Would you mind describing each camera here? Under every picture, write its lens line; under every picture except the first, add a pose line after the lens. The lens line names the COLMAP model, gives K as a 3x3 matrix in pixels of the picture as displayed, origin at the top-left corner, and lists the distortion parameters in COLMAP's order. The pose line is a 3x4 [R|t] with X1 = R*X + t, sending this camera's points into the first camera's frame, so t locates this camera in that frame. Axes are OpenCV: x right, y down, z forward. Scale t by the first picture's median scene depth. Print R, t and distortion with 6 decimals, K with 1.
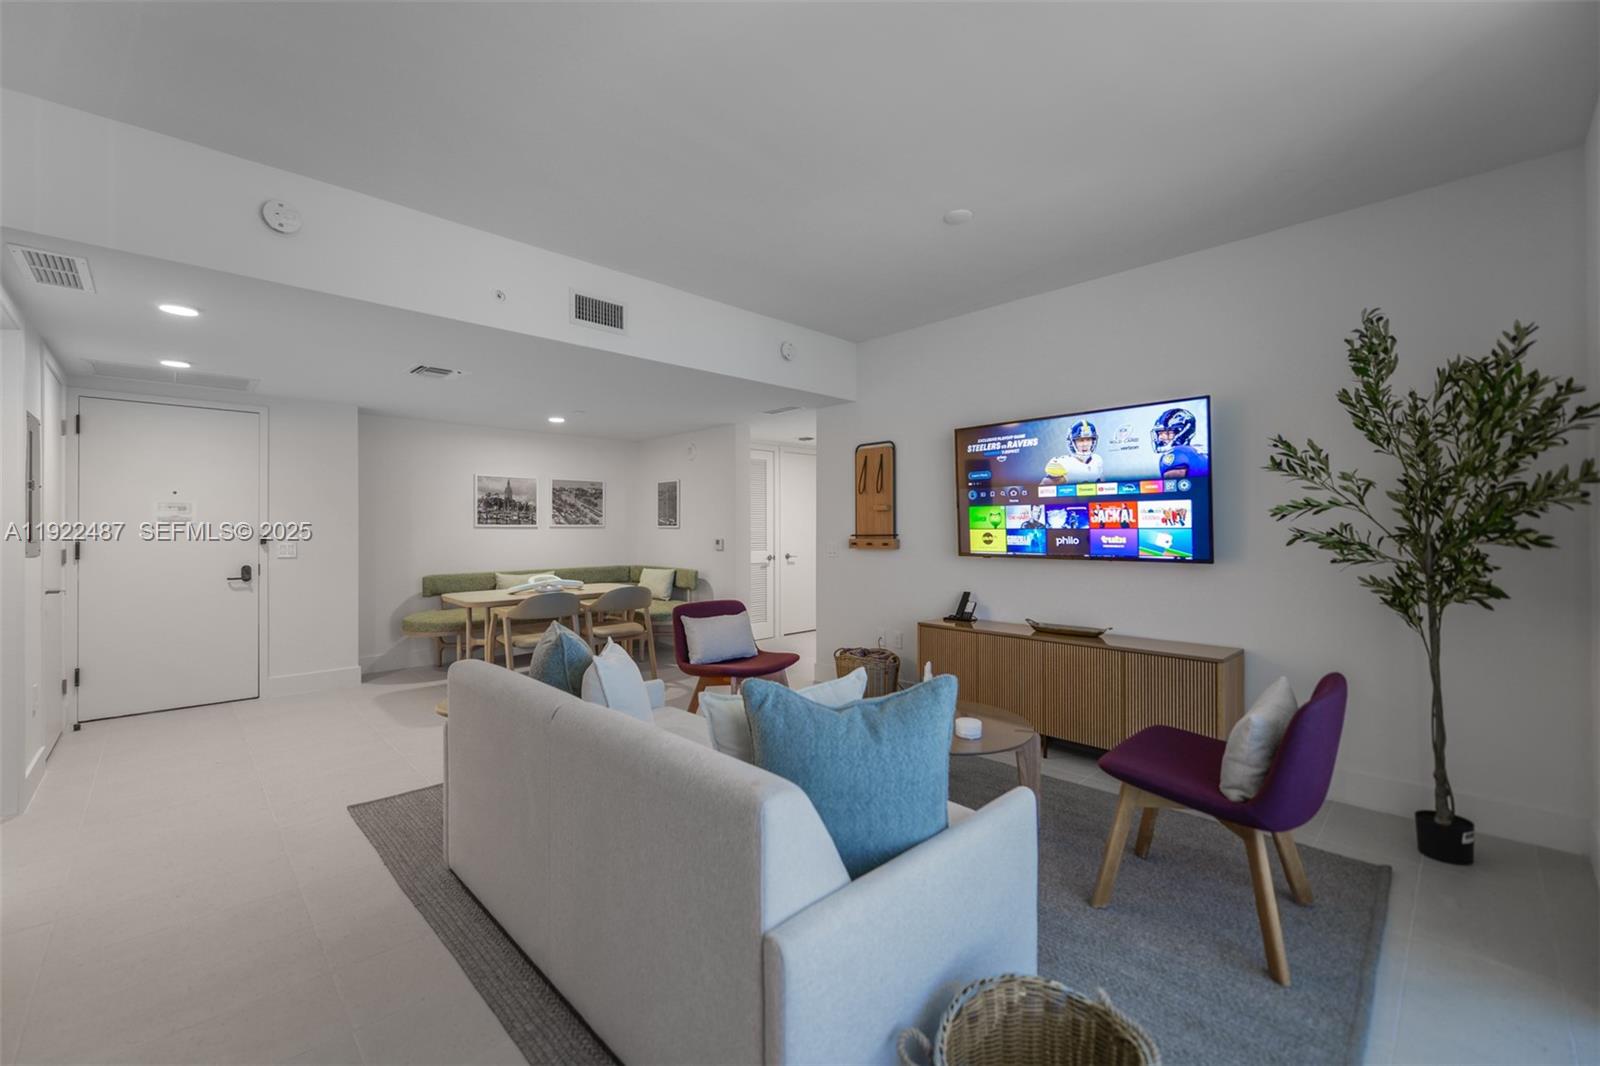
lens RADIAL K [[672.9, 0, 804.8], [0, 672.9, 523.6], [0, 0, 1]] dist [0.000263, -0.000217]
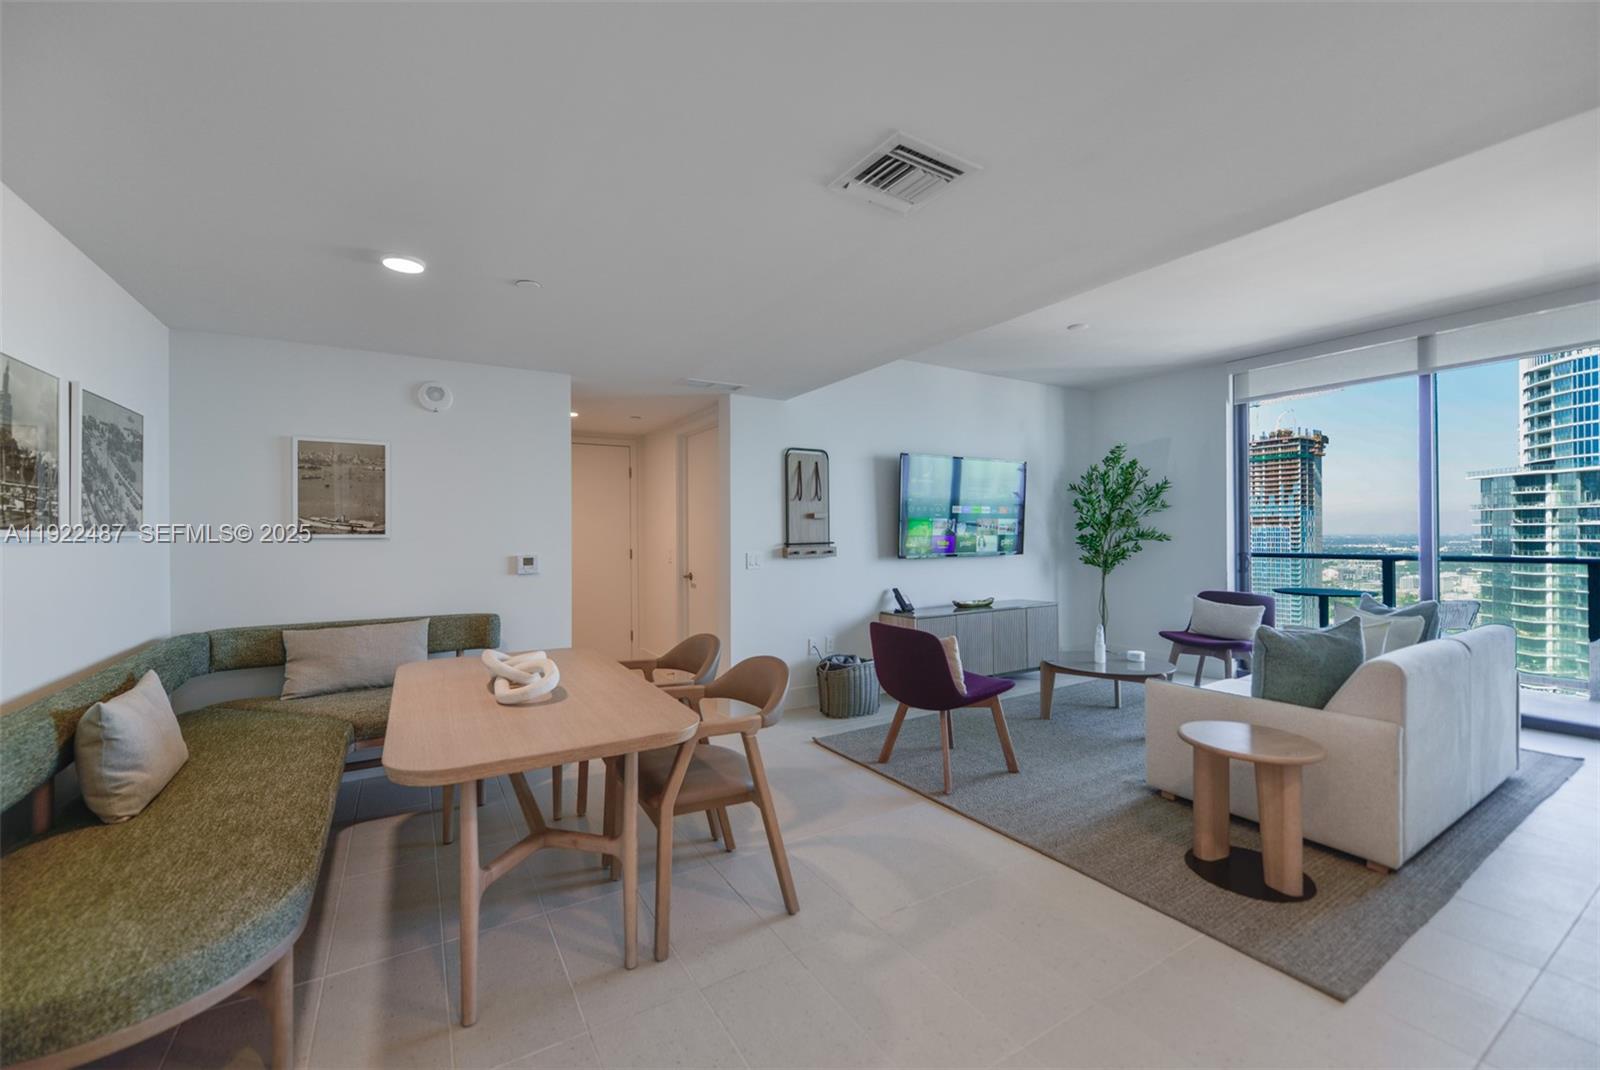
lens RADIAL K [[634.7, 0, 798.9], [0, 634.7, 532.2], [0, 0, 1]] dist [-0.009764, -0.000231]
pose [[0.215082, 0.003686, 0.976589, -0.621035], [-0.000369, 0.999993, -0.003693, 0.003504], [-0.976596, 0.000434, 0.215082, 0.633889]]
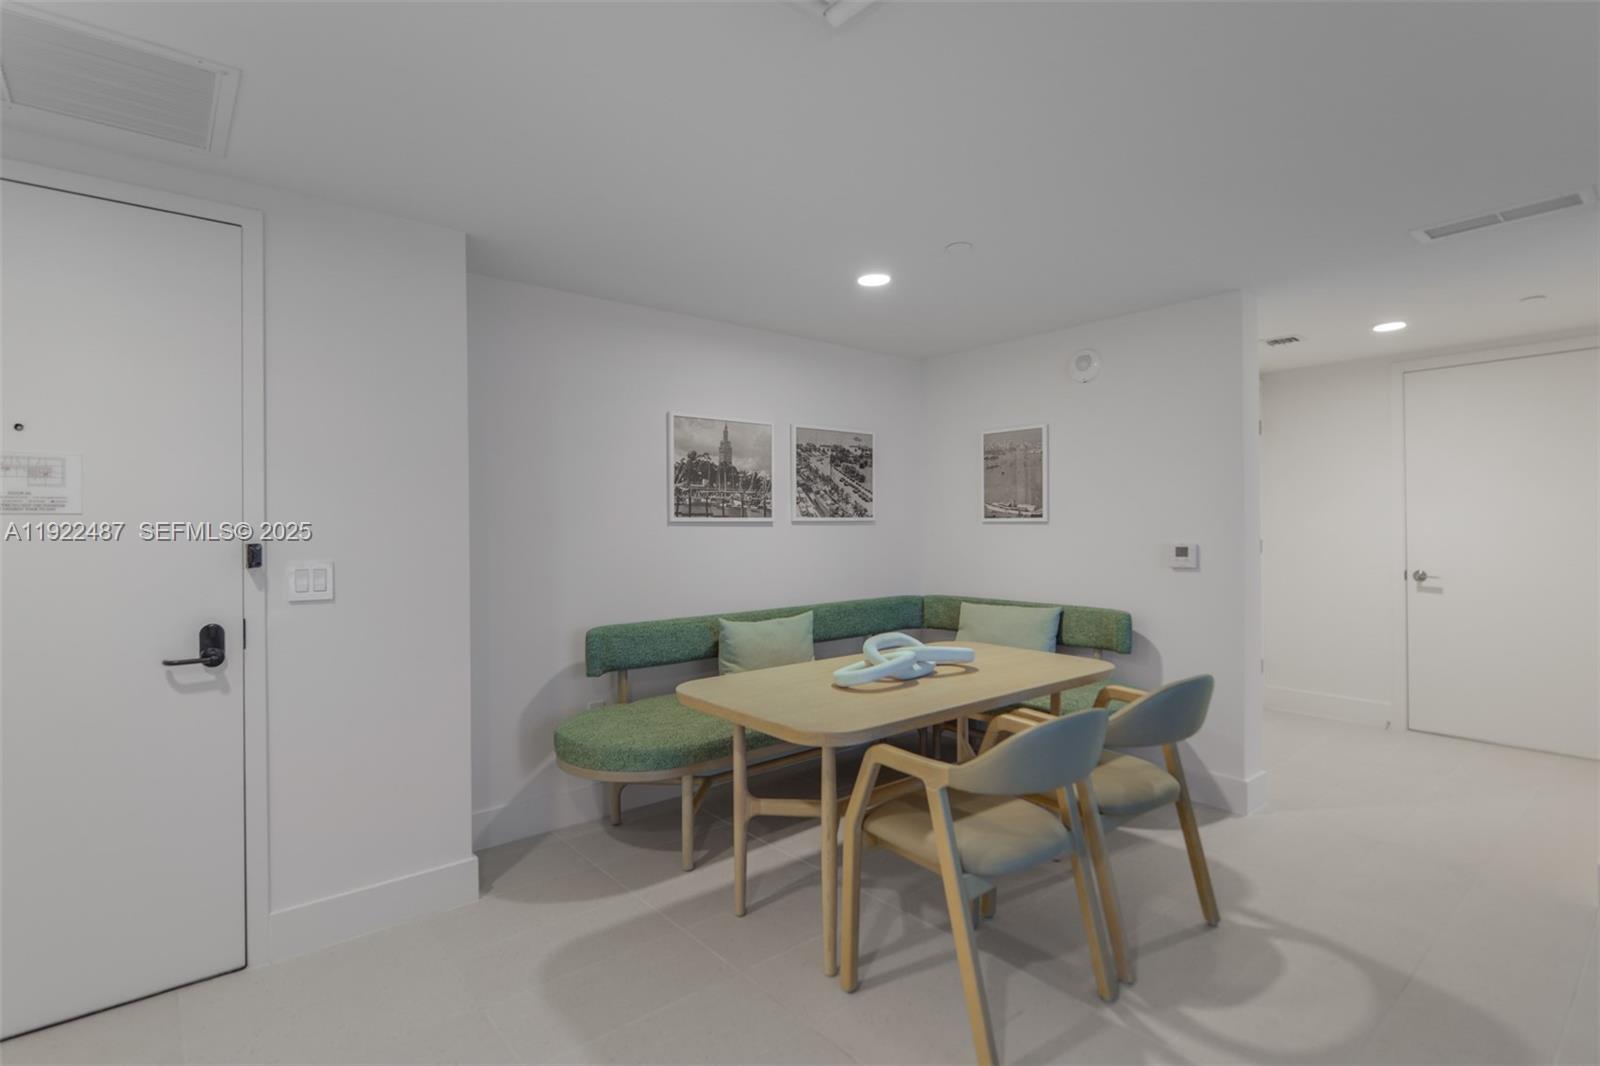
lens RADIAL K [[783.5, 0, 789.5], [0, 783.5, 522.3], [0, 0, 1]] dist [0.005307, 0.000494]
pose [[0.996820, -0.006359, -0.079433, -0.350735], [0.006467, 0.999978, 0.001107, 0.004883], [0.079424, -0.001617, 0.996840, 0.435896]]
